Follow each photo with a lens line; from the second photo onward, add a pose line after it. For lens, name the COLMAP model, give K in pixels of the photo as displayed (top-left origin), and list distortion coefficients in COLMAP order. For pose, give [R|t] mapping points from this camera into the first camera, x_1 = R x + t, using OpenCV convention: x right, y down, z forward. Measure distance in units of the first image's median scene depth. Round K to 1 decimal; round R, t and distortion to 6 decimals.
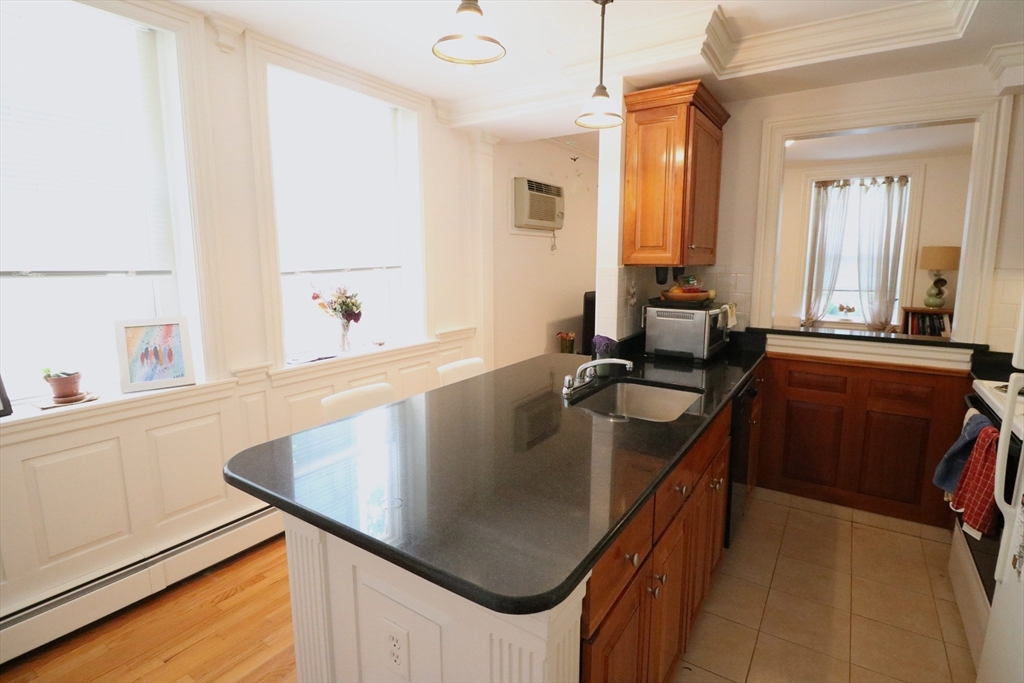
lens RADIAL K [[513.4, 0, 512.0], [0, 513.4, 335.0], [0, 0, 1]] dist [-0.018695, -0.001029]
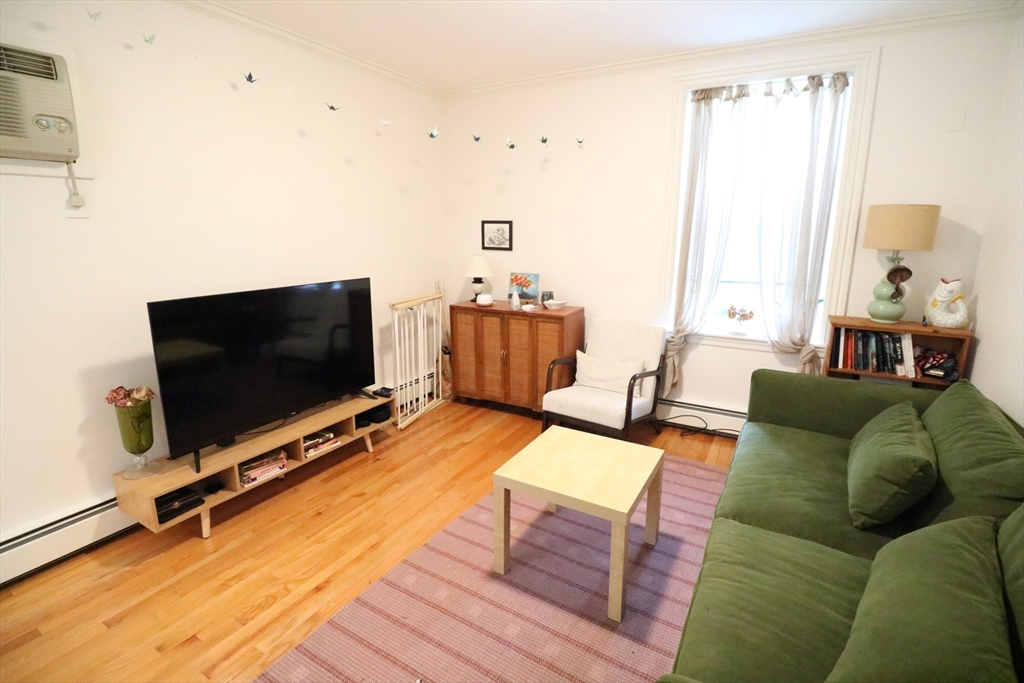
lens RADIAL K [[494.7, 0, 512.2], [0, 494.7, 333.8], [0, 0, 1]] dist [-0.016705, -0.000485]
pose [[0.997151, -0.011263, 0.074588, 0.376706], [0.006348, 0.997812, 0.065816, -0.072382], [-0.075166, -0.065155, 0.995040, 0.482861]]
